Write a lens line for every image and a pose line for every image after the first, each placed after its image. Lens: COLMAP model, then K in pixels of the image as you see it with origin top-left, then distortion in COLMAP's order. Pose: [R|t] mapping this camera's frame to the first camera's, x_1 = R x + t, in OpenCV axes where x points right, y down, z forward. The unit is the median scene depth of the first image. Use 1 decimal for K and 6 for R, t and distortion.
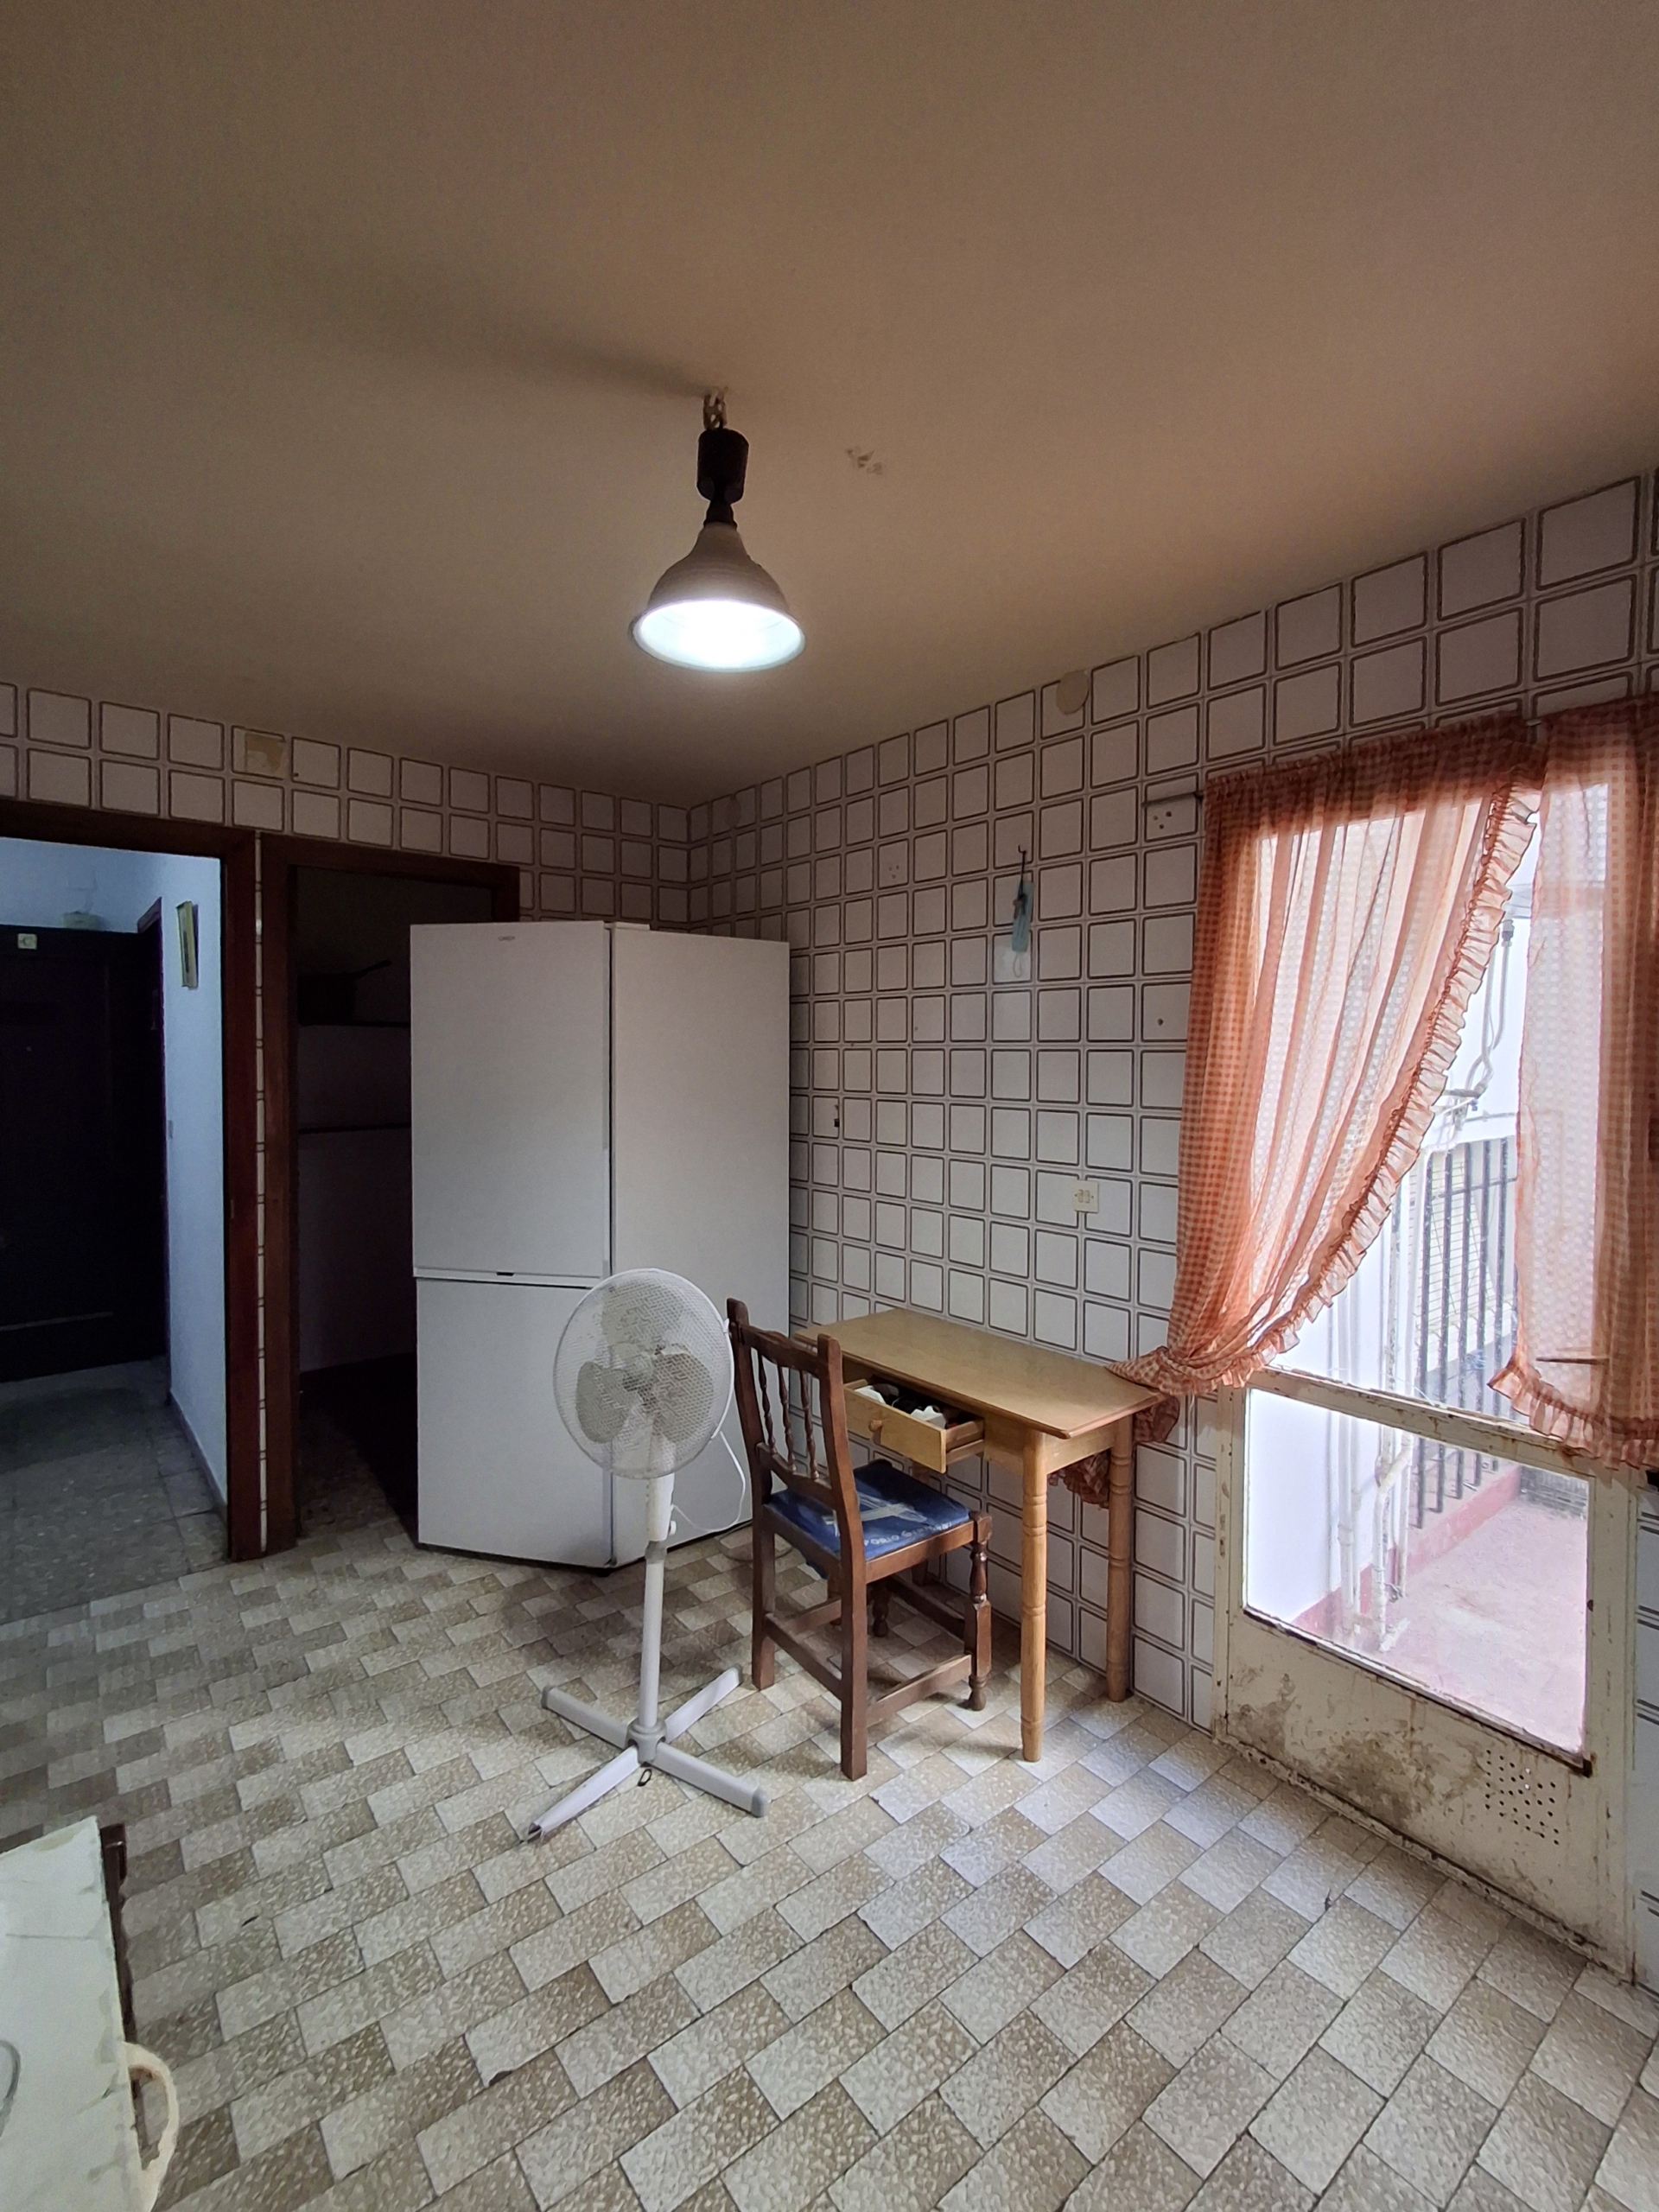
lens RADIAL K [[1004.5, 0, 839.7], [0, 1004.5, 1086.1], [0, 0, 1]] dist [0.000605, -0.000767]
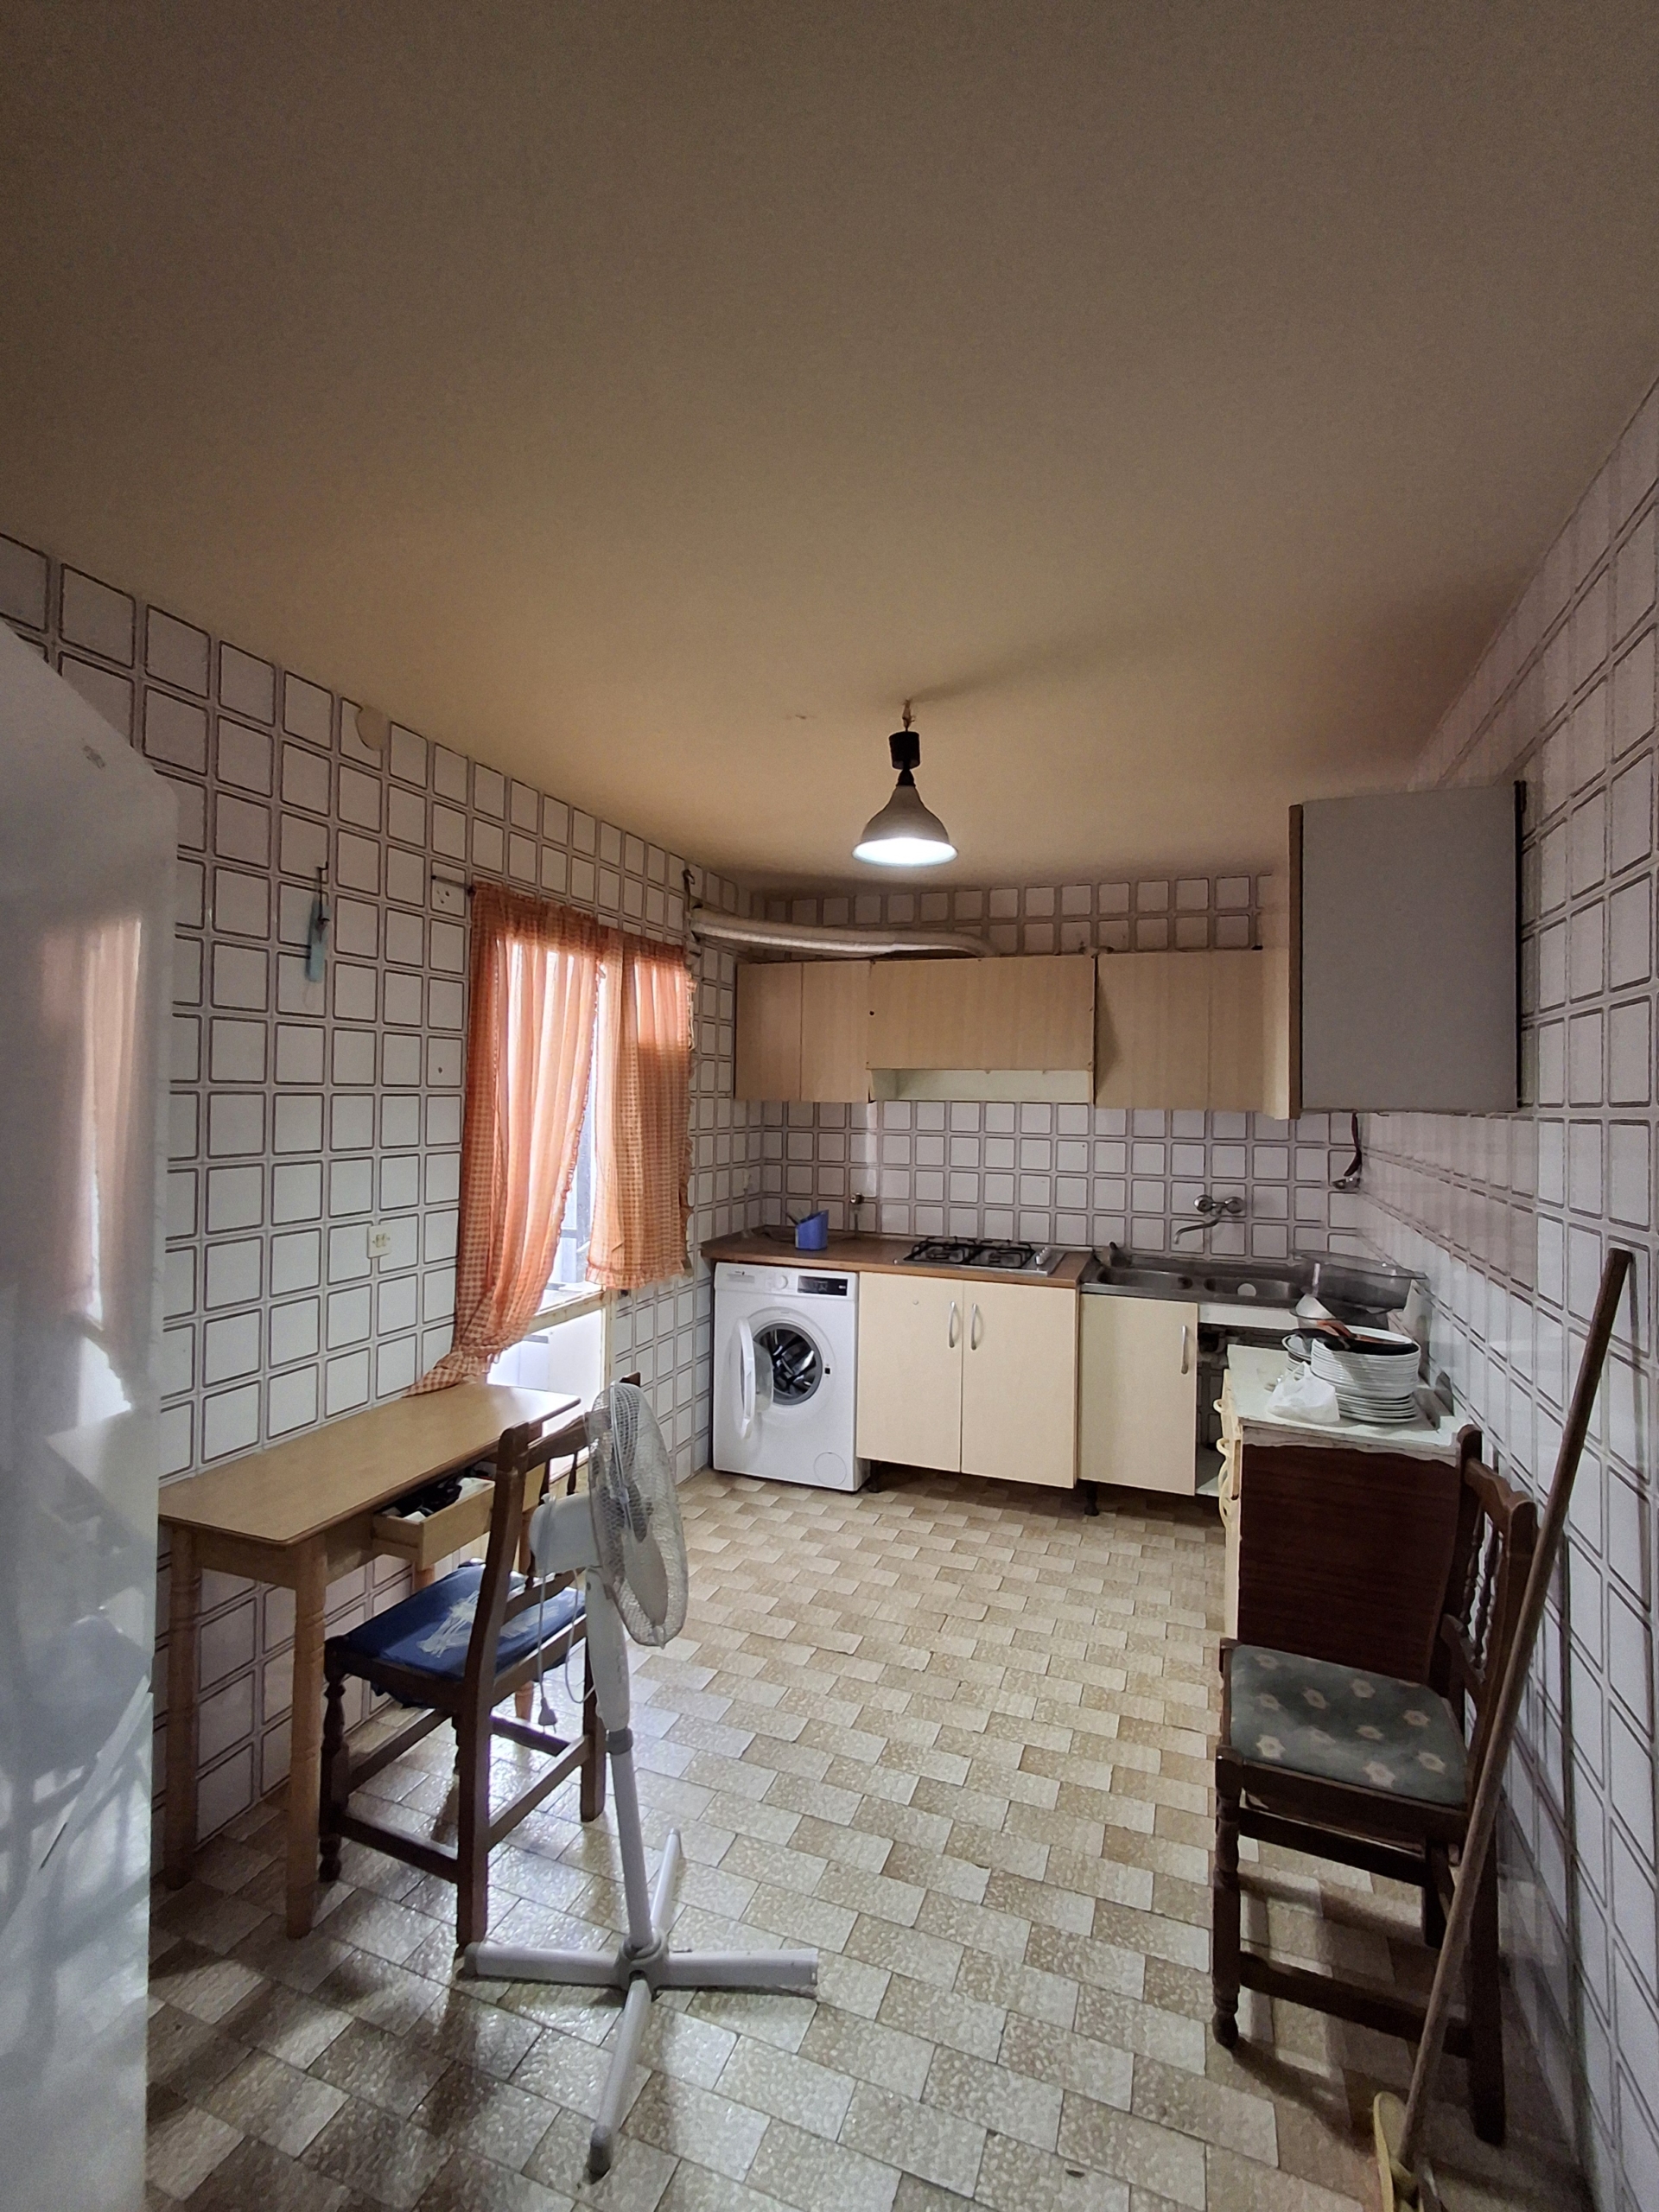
lens RADIAL K [[1004.5, 0, 837.8], [0, 1004.5, 1098.9], [0, 0, 1]] dist [0.000605, -0.000767]
pose [[-0.513531, -0.014997, 0.857940, -1.069104], [0.011767, 0.999630, 0.024517, -0.063789], [-0.857990, 0.022686, -0.513165, 1.418201]]
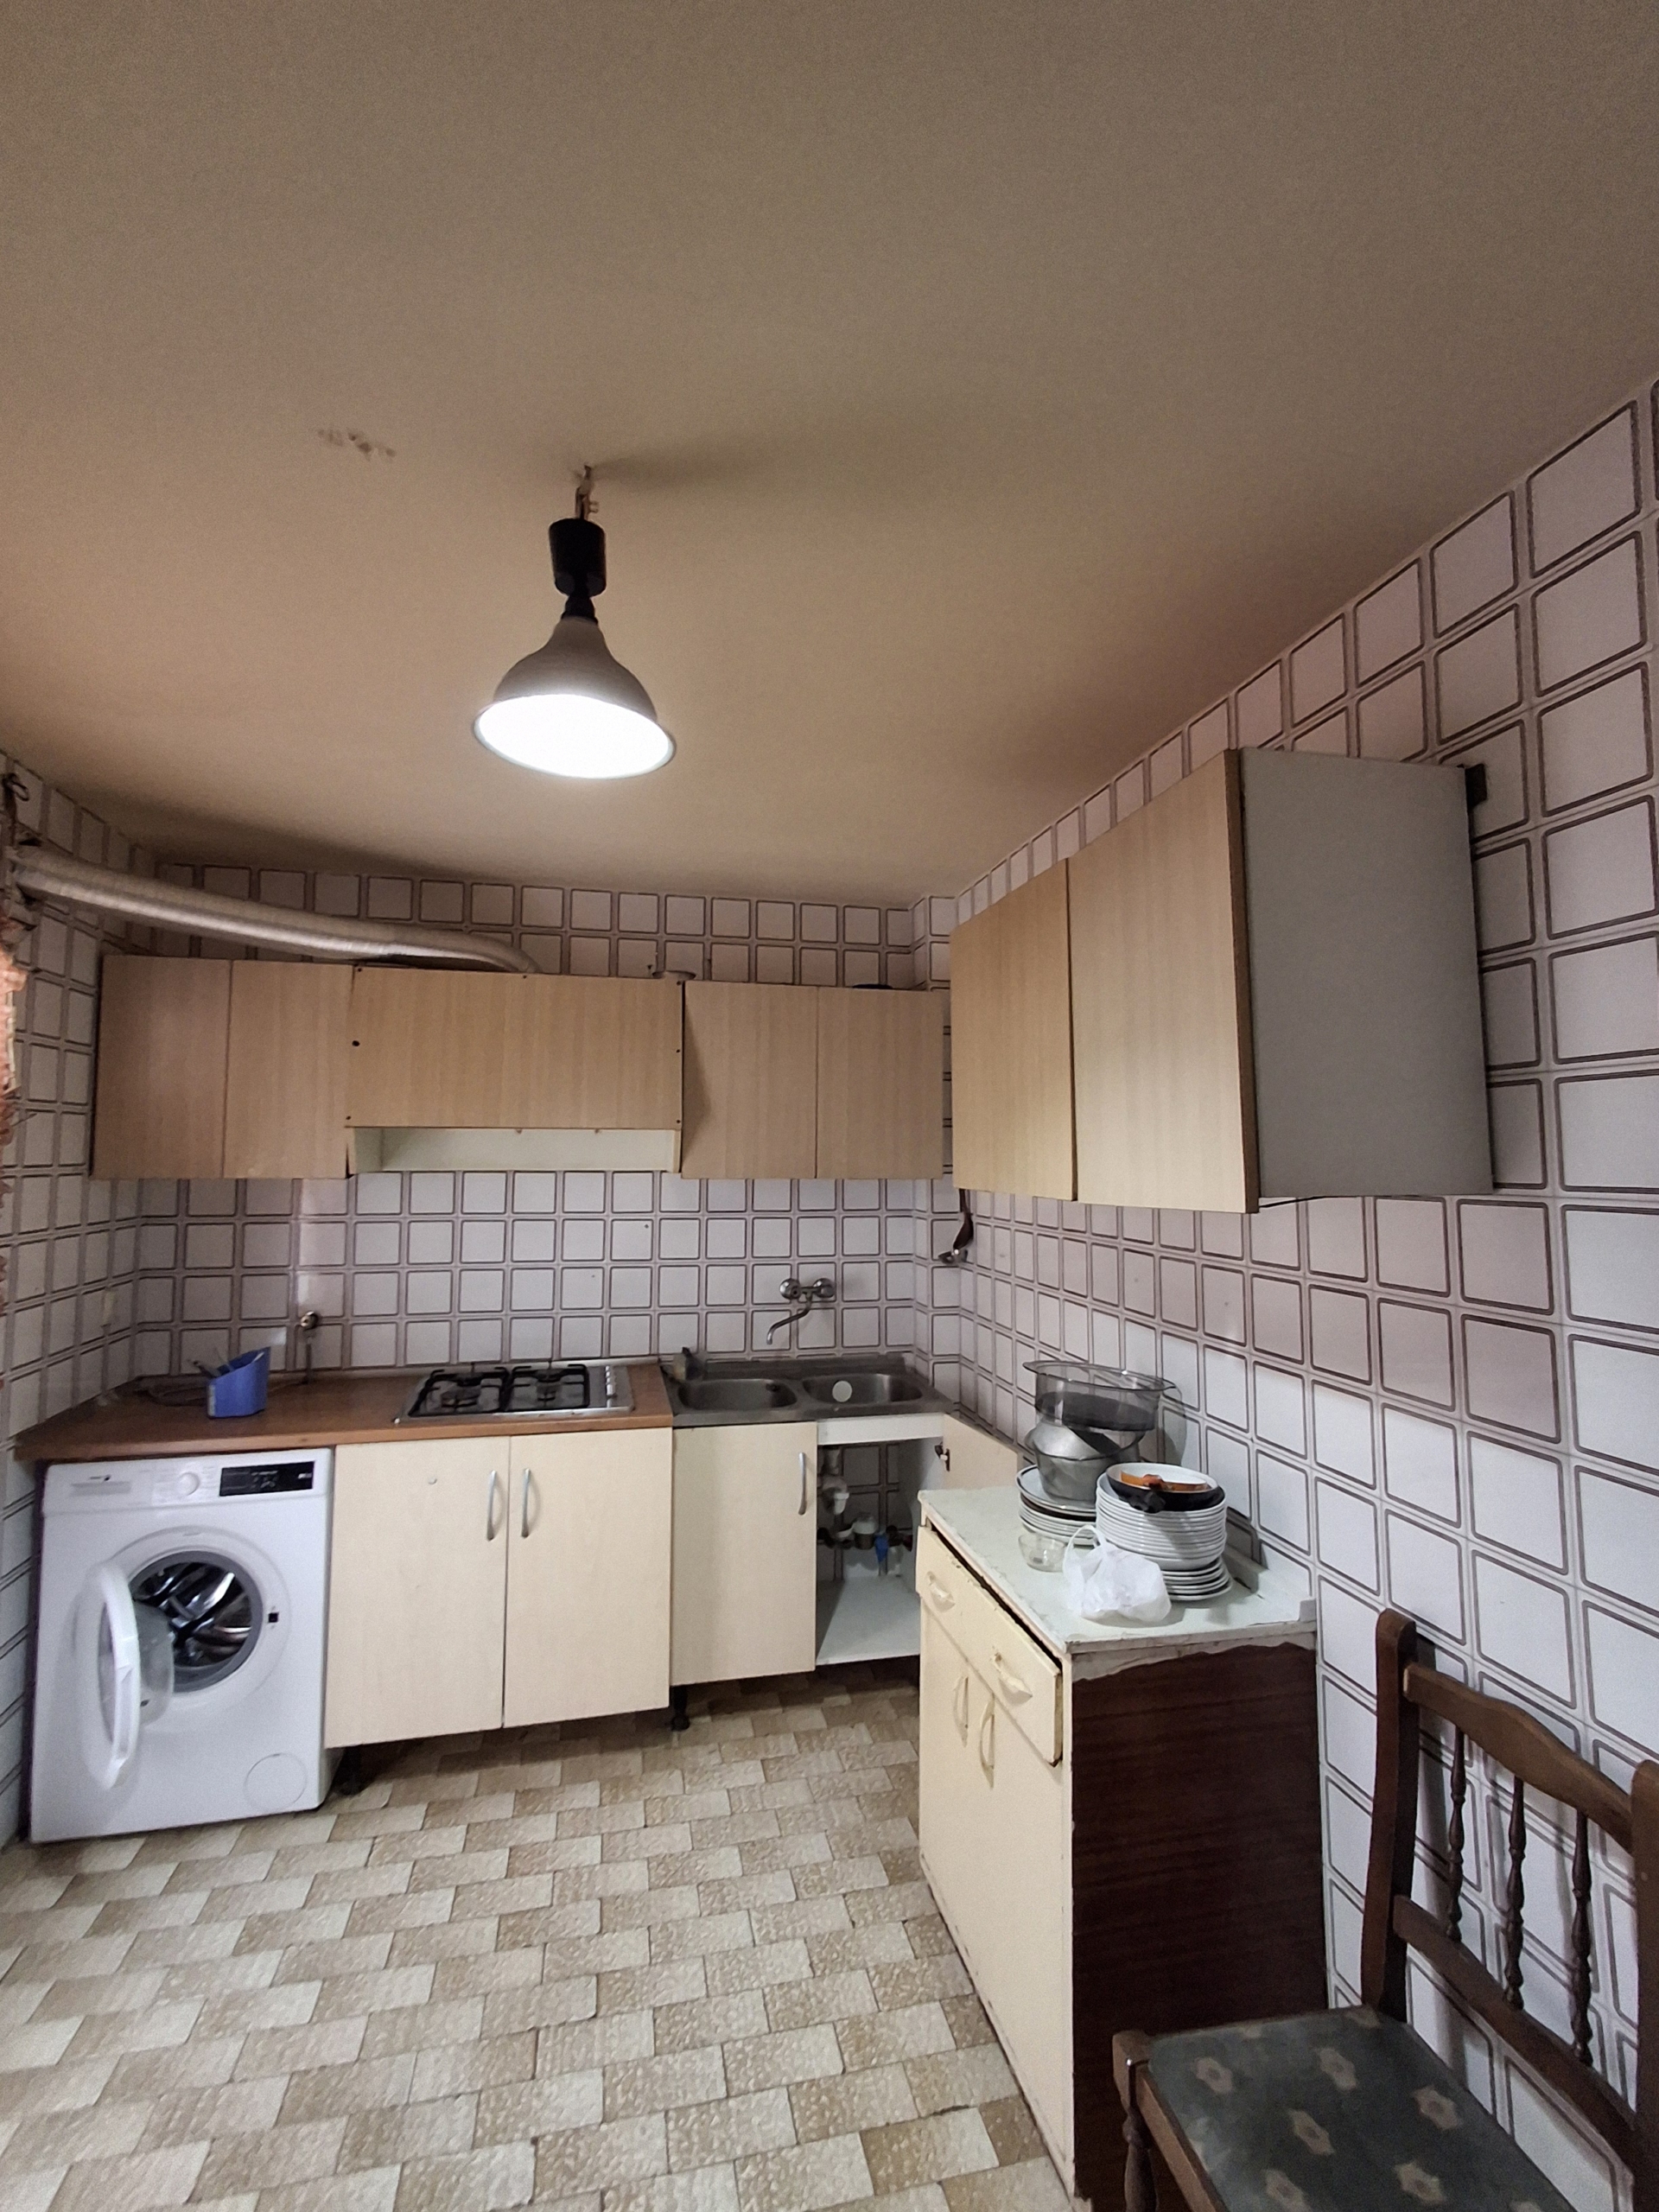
lens RADIAL K [[1004.5, 0, 831.3], [0, 1004.5, 1090.4], [0, 0, 1]] dist [0.000605, -0.000767]
pose [[-0.897592, 0.022370, 0.440258, -0.534277], [0.009518, 0.999462, -0.031380, -0.074531], [-0.440723, -0.023976, -0.897323, 1.245328]]
